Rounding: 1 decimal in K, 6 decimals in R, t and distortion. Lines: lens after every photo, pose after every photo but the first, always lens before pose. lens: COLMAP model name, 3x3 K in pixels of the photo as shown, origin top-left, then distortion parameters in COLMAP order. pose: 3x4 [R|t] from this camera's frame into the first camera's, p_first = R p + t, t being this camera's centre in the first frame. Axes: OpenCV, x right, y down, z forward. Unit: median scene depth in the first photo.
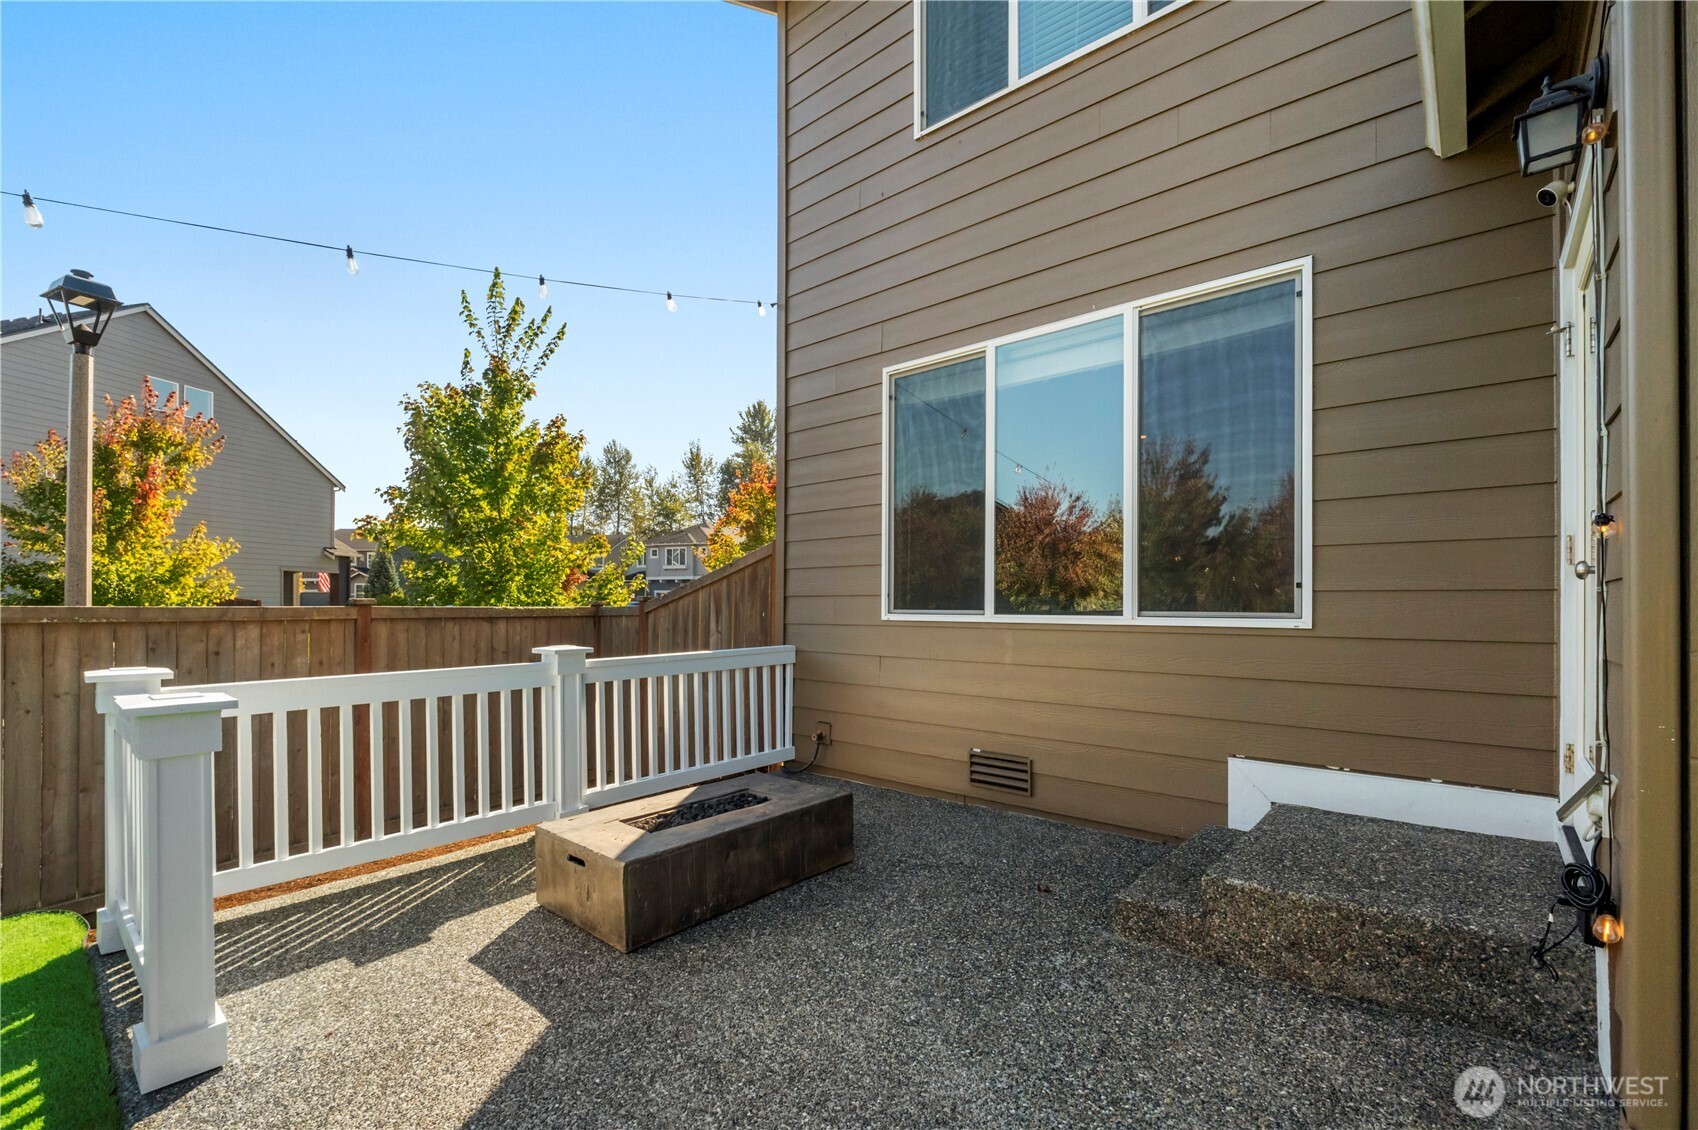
lens RADIAL K [[707.5, 0, 854.0], [0, 707.5, 606.4], [0, 0, 1]] dist [-0.008127, -0.000411]
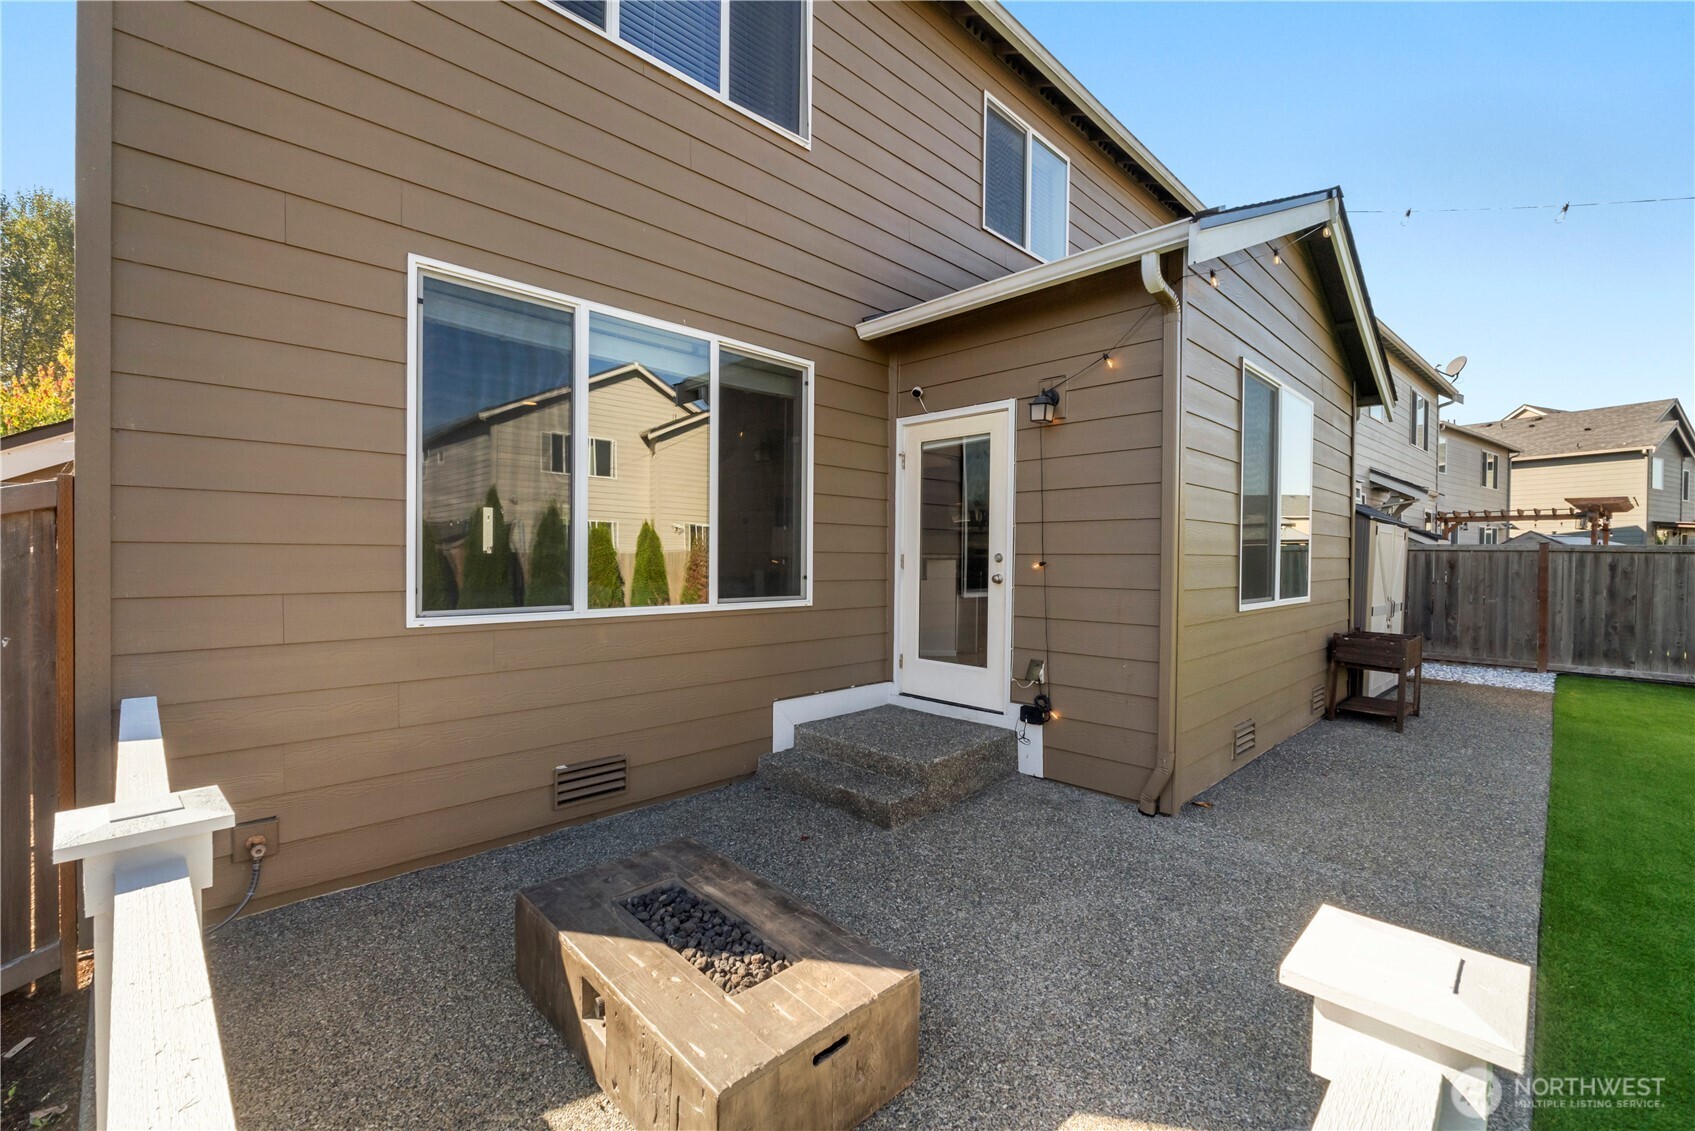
lens RADIAL K [[706.2, 0, 833.7], [0, 706.2, 559.3], [0, 0, 1]] dist [-0.008127, -0.000411]
pose [[0.101746, -0.011940, 0.994739, -0.766691], [-0.012201, 0.999838, 0.013249, -0.078780], [-0.994736, -0.013485, 0.101584, 0.690879]]
